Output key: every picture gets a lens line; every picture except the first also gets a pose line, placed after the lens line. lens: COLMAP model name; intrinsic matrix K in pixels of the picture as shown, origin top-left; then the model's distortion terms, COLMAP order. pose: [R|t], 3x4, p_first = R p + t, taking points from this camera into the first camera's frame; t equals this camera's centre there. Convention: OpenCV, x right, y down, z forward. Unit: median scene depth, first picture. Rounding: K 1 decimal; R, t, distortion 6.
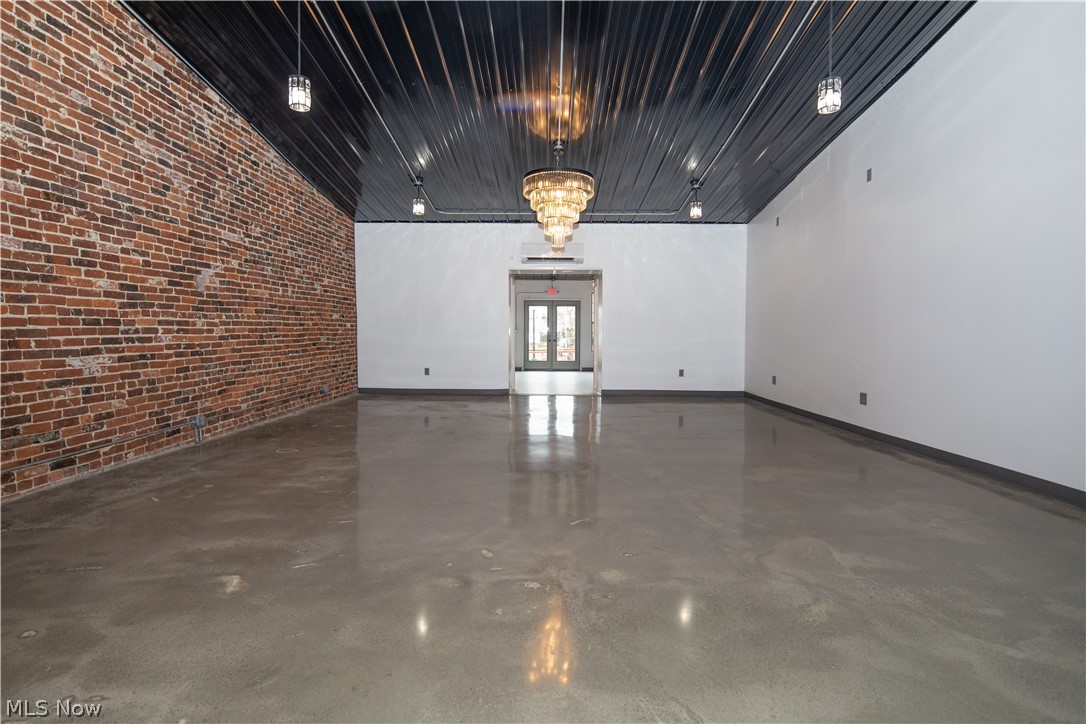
lens RADIAL K [[548.4, 0, 539.3], [0, 548.4, 360.4], [0, 0, 1]] dist [-0.001571, -0.000156]
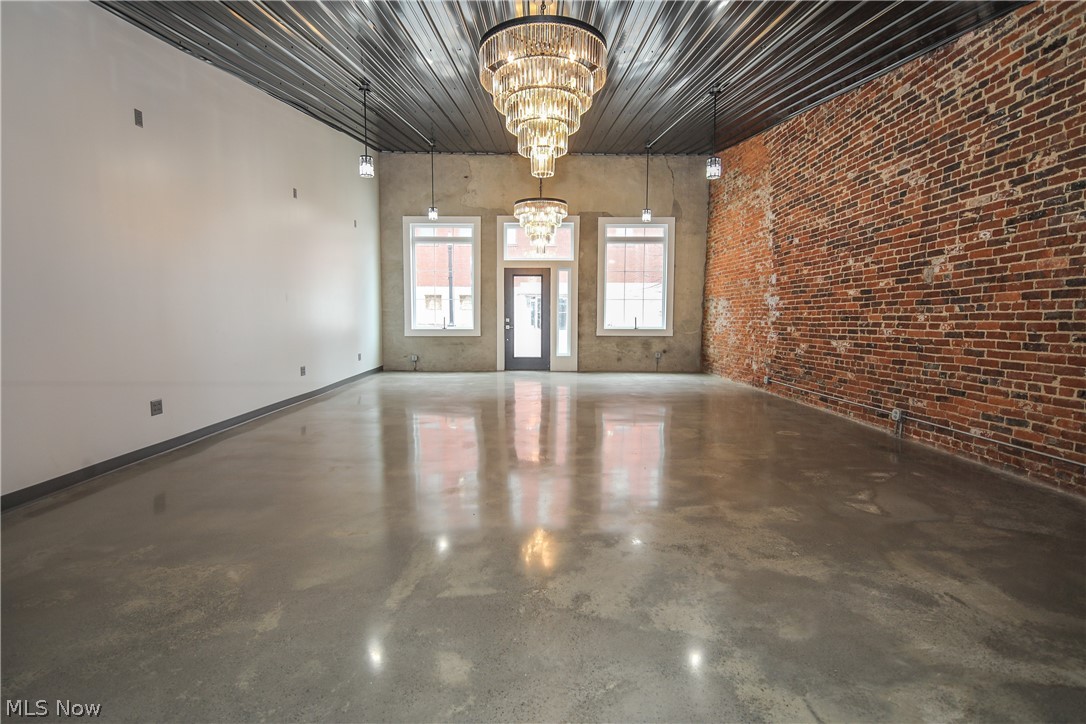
lens RADIAL K [[548.4, 0, 539.5], [0, 548.4, 363.7], [0, 0, 1]] dist [-0.001571, -0.000156]
pose [[-0.999722, -0.003613, -0.023320, 0.066257], [-0.006735, 0.990789, 0.135245, -0.120482], [0.022617, 0.135364, -0.990538, 2.066468]]
